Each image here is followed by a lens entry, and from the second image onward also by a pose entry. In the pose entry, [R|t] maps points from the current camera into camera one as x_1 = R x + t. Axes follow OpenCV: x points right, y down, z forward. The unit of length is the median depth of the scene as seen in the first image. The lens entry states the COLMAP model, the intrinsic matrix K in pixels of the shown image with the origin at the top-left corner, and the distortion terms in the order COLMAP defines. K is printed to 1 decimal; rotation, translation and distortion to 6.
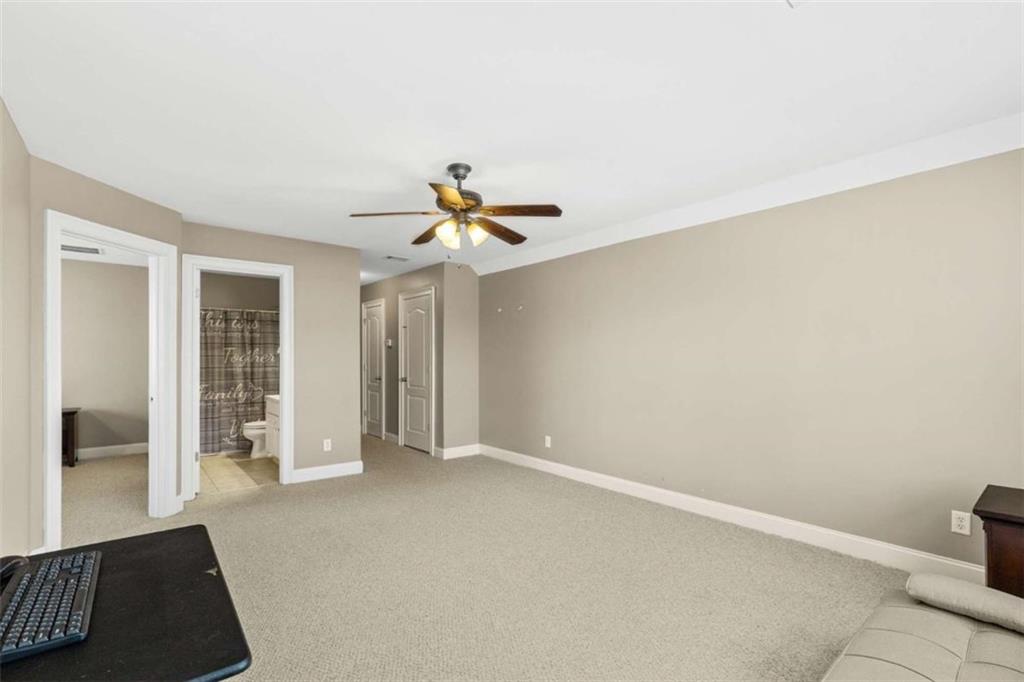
lens RADIAL K [[470.6, 0, 515.6], [0, 470.6, 348.7], [0, 0, 1]] dist [0.001726, 0.000046]
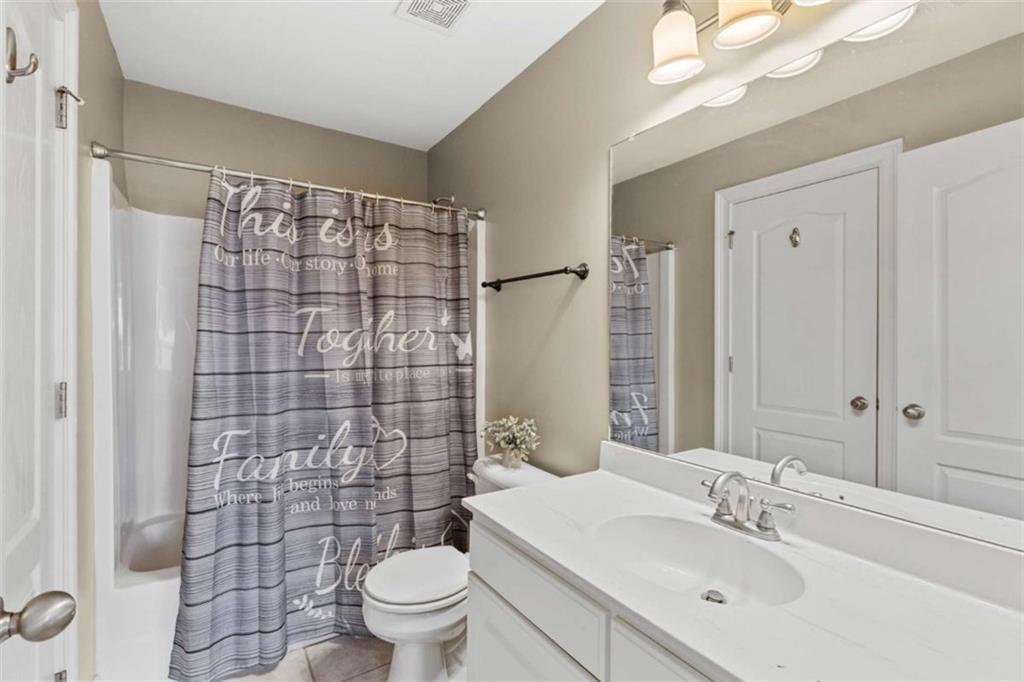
lens RADIAL K [[470.6, 0, 509.0], [0, 470.6, 337.2], [0, 0, 1]] dist [0.001726, 0.000046]
pose [[0.992572, 0.003287, -0.121616, -0.438689], [-0.001876, 0.999930, 0.011711, 0.014209], [0.121646, -0.011396, 0.992508, 0.703541]]
